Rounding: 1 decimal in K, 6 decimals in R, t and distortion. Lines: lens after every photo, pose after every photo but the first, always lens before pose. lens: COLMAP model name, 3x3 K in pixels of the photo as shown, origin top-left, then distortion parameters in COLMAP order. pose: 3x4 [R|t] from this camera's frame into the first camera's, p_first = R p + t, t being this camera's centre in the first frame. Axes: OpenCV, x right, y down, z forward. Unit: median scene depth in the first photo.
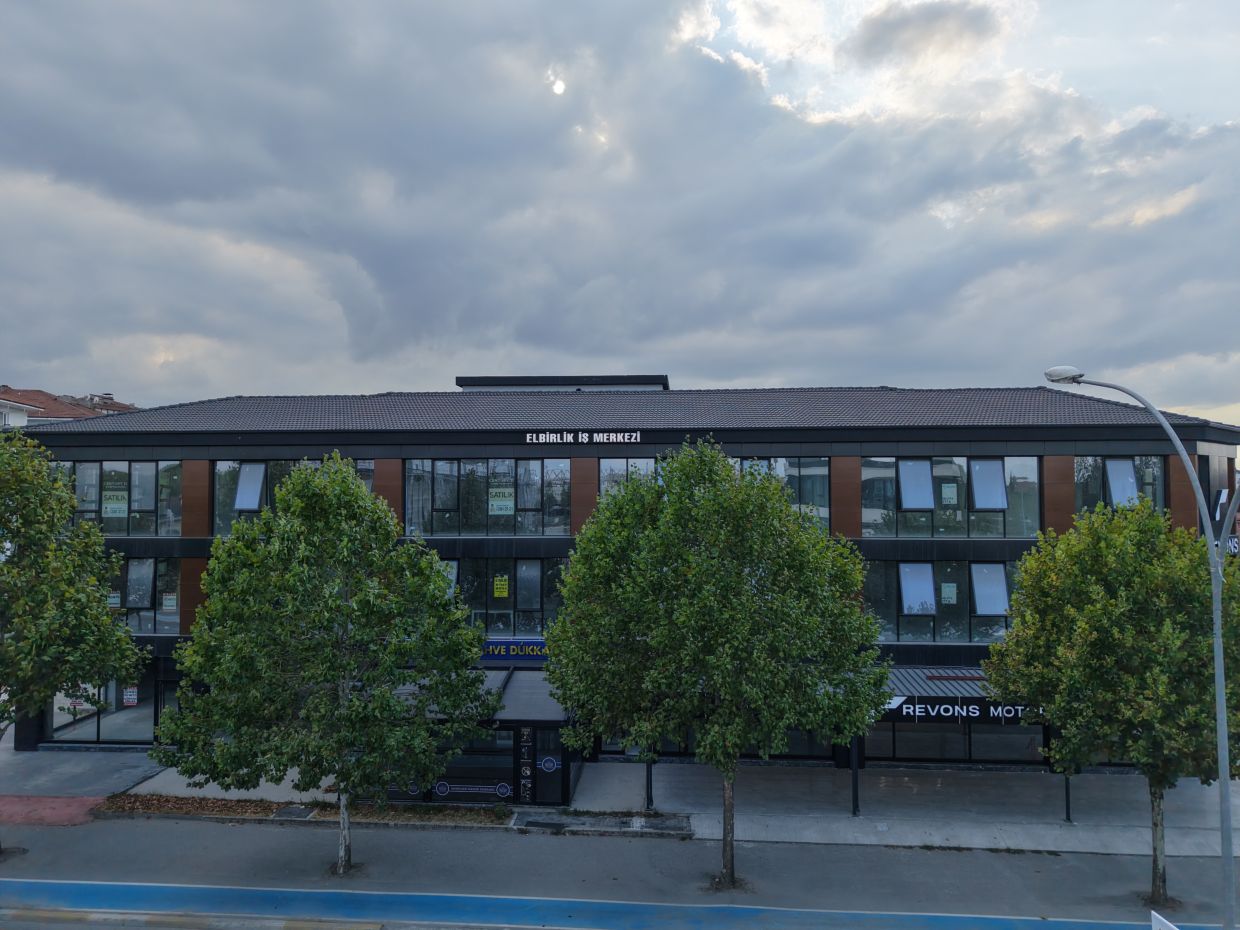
lens RADIAL K [[829.9, 0, 617.1], [0, 829.9, 464.9], [0, 0, 1]] dist [0.016025, -0.012968]
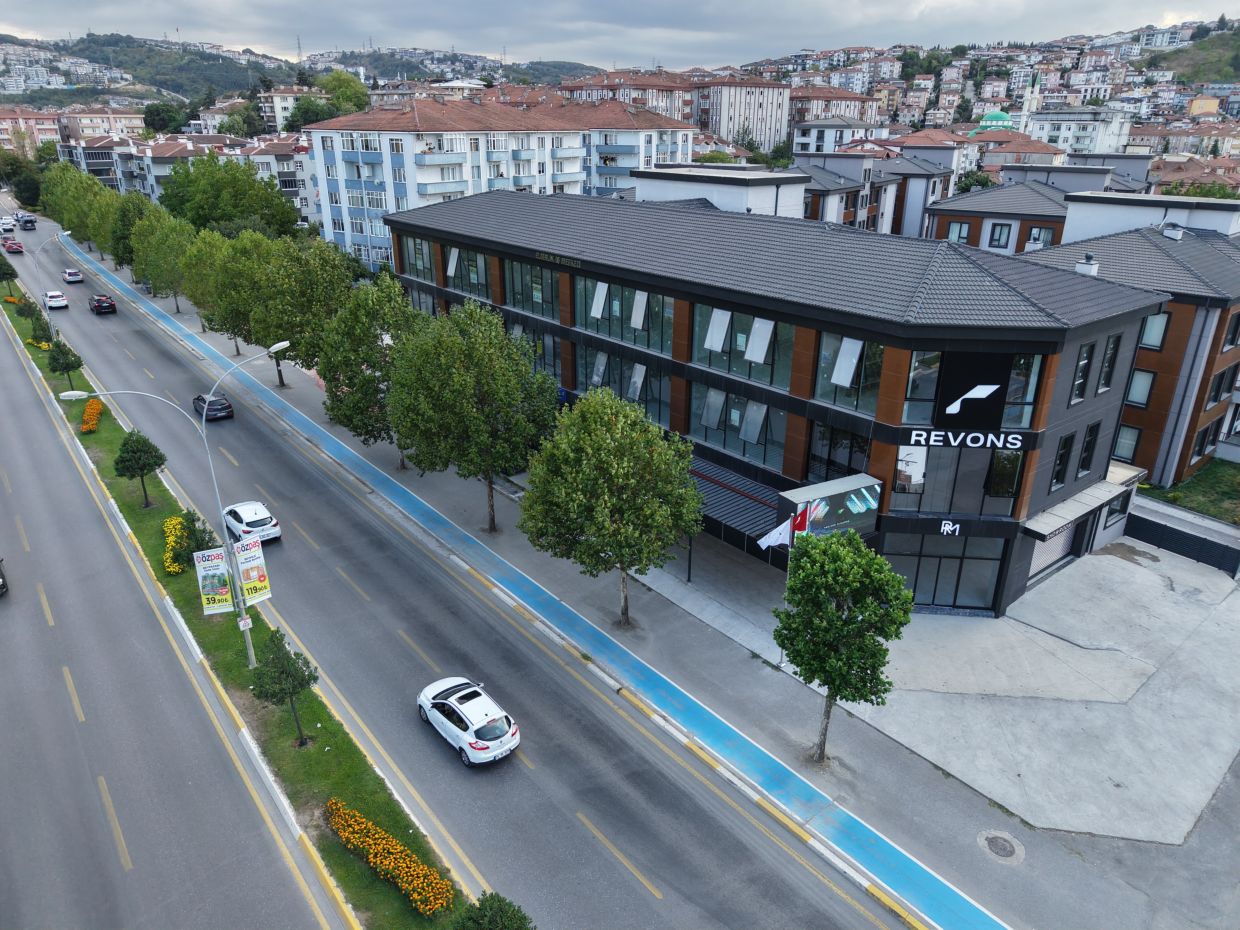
lens RADIAL K [[829.9, 0, 617.1], [0, 829.9, 464.9], [0, 0, 1]] dist [0.016025, -0.012968]
pose [[0.682103, 0.282365, -0.674541, 1.330180], [0.016518, 0.916257, 0.400251, -0.337930], [0.731069, -0.284154, 0.620318, 0.052299]]
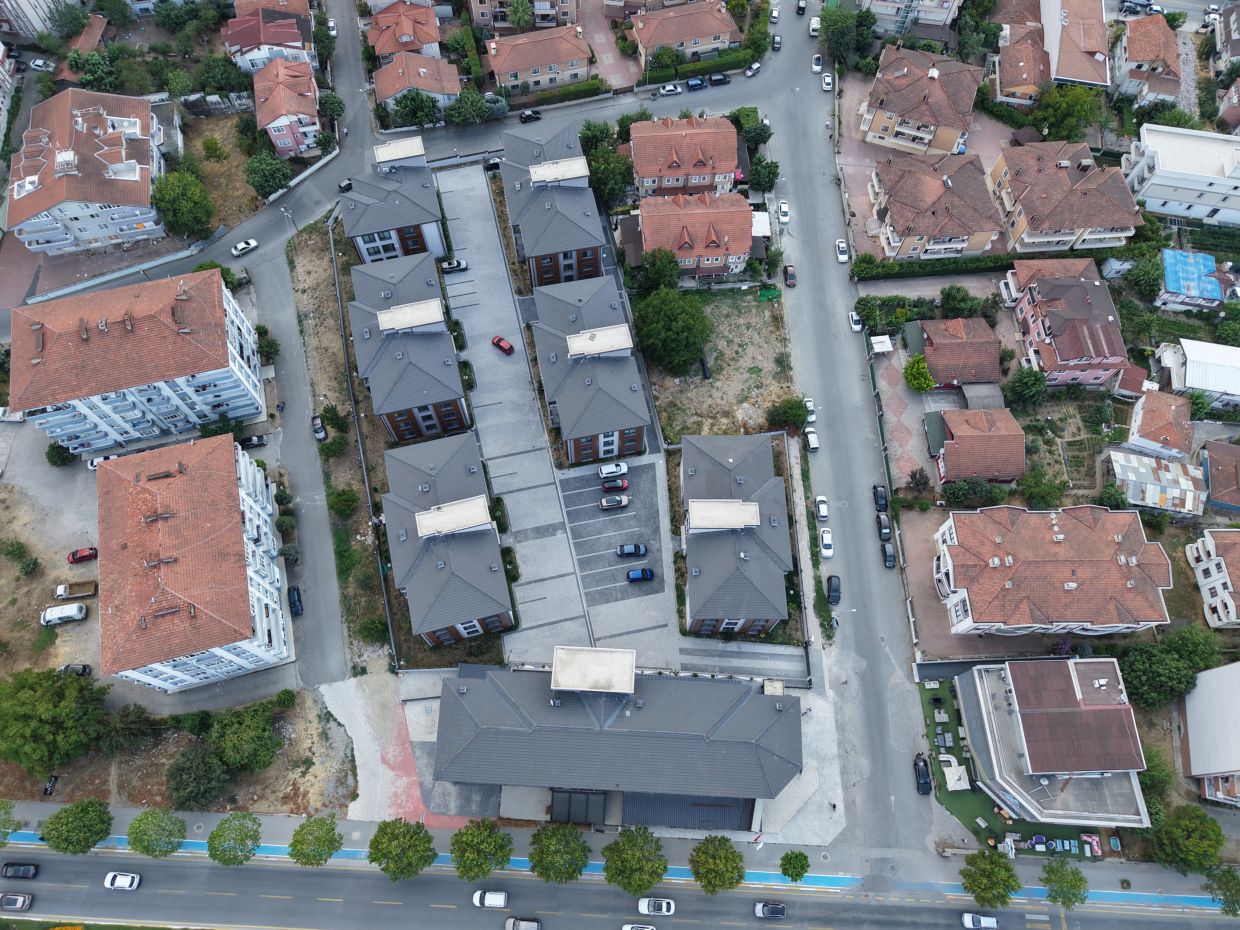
lens RADIAL K [[831.3, 0, 616.8], [0, 831.3, 464.3], [0, 0, 1]] dist [0.009454, -0.005575]
pose [[0.999534, -0.013437, 0.027415, -0.088024], [-0.020023, 0.389358, 0.920869, -4.465881], [-0.023048, -0.920989, 0.388907, 1.038119]]
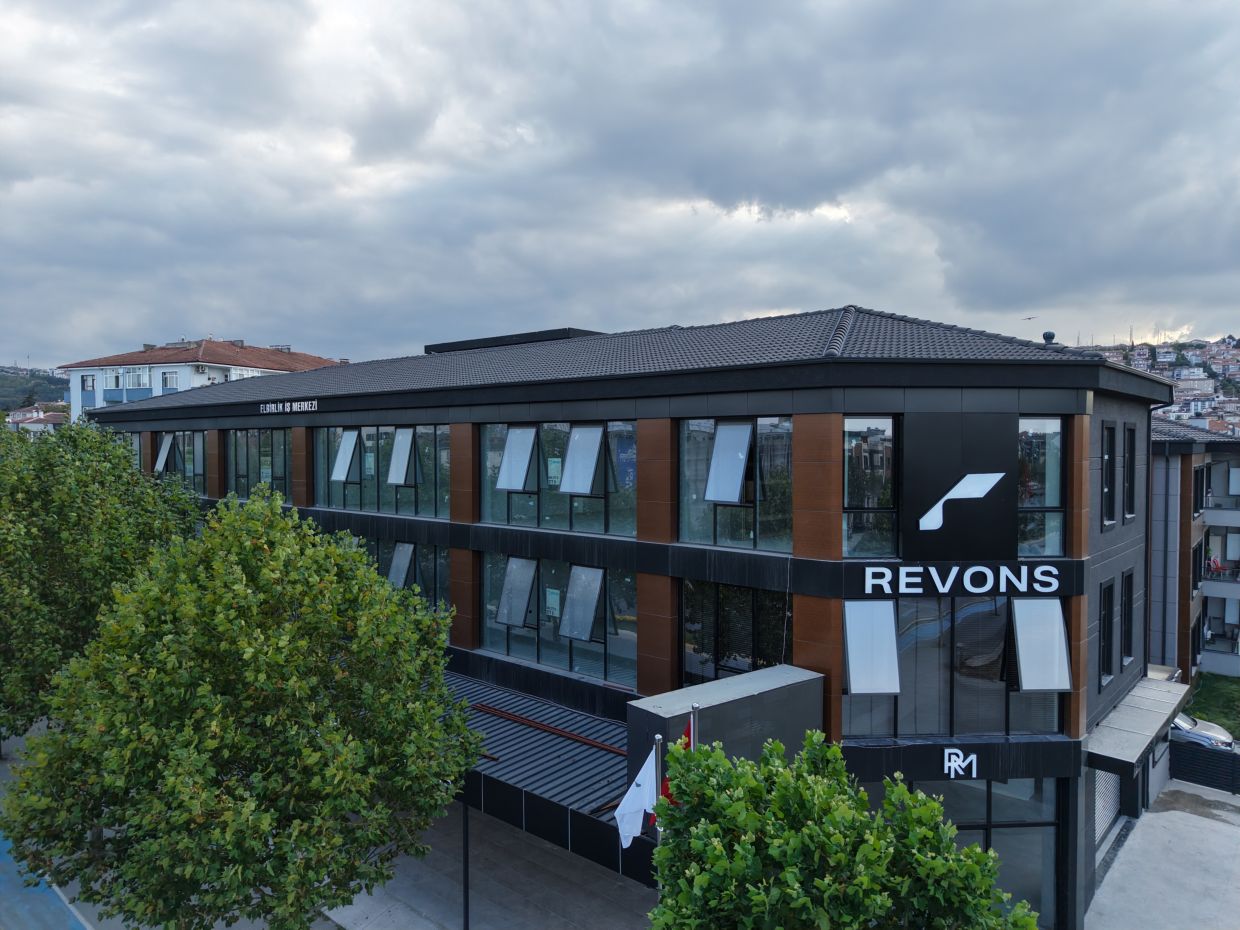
lens RADIAL K [[829.9, 0, 617.1], [0, 829.9, 464.9], [0, 0, 1]] dist [0.016025, -0.012968]
pose [[0.795795, 0.016422, -0.605344, 1.028663], [0.017243, 0.998612, 0.049759, -0.007925], [0.605321, -0.050036, 0.794407, 0.508616]]
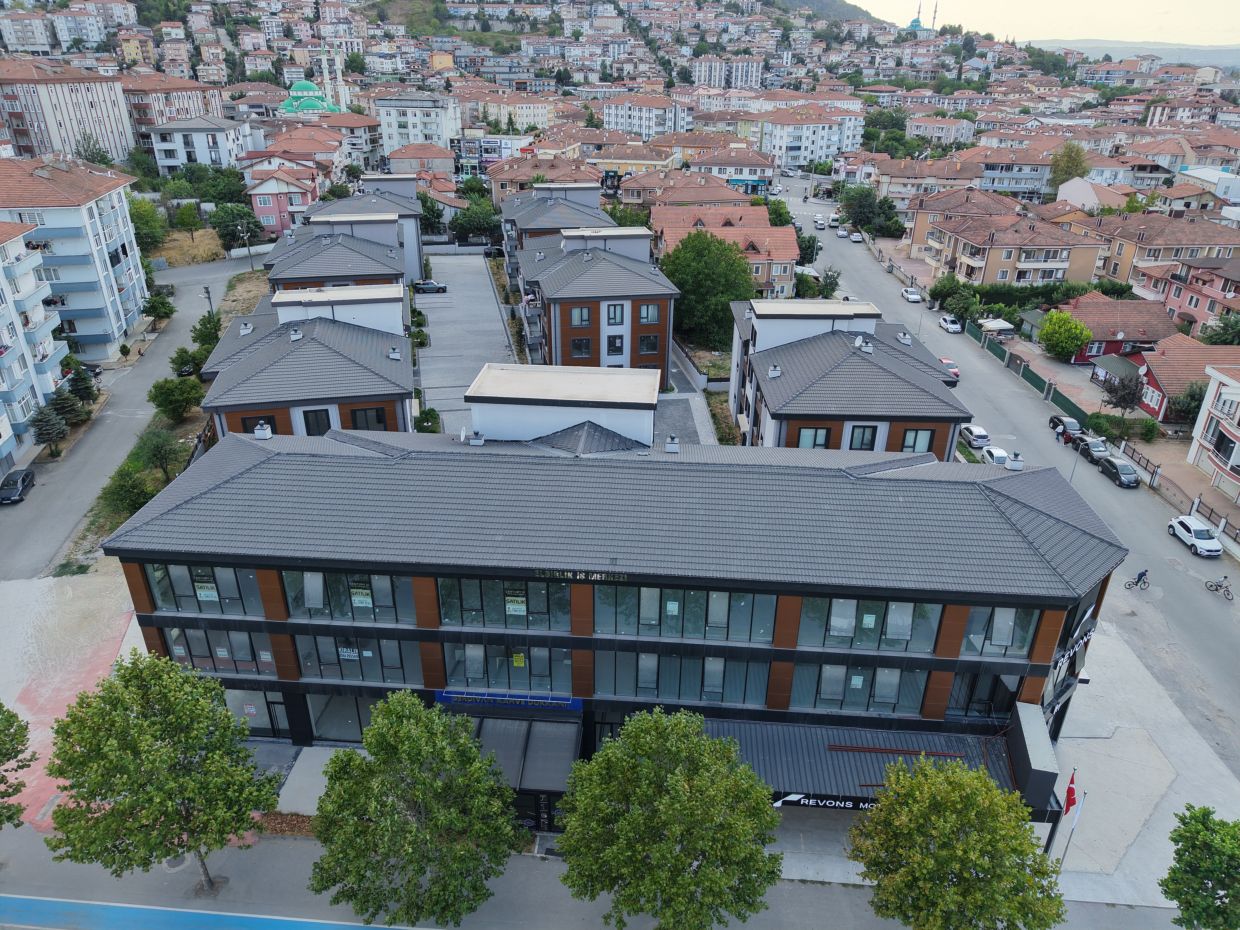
lens RADIAL K [[829.9, 0, 617.1], [0, 829.9, 464.9], [0, 0, 1]] dist [0.016025, -0.012968]
pose [[0.999938, 0.011065, 0.001530, 0.011403], [-0.010493, 0.883434, 0.468438, -0.881659], [0.003831, -0.468425, 0.883495, -0.014921]]
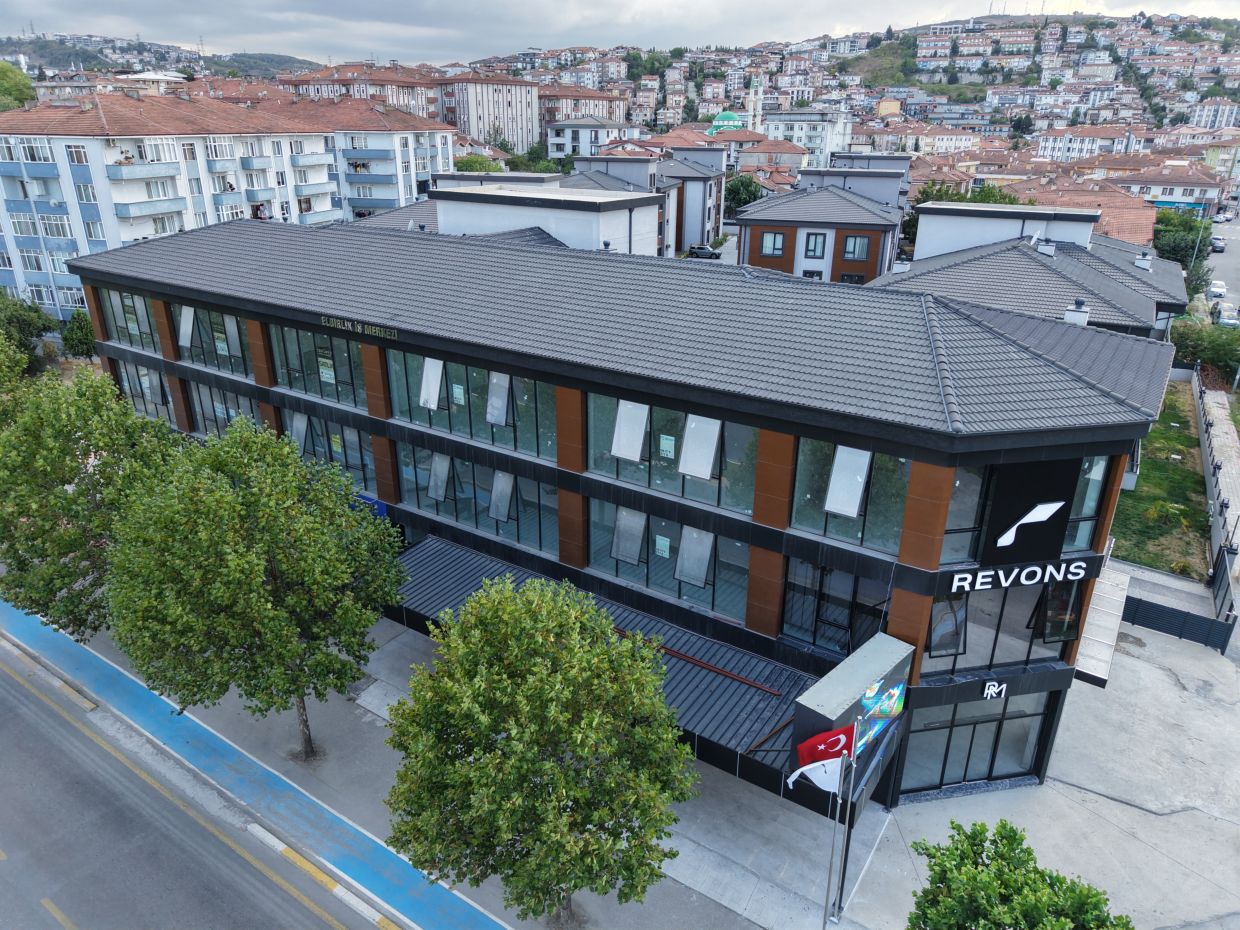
lens RADIAL K [[831.3, 0, 616.8], [0, 831.3, 464.3], [0, 0, 1]] dist [0.009454, -0.005575]
pose [[0.867162, 0.195102, -0.458219, 0.864260], [0.008201, 0.914353, 0.404835, -0.341643], [0.497958, -0.354816, 0.791292, 0.326449]]
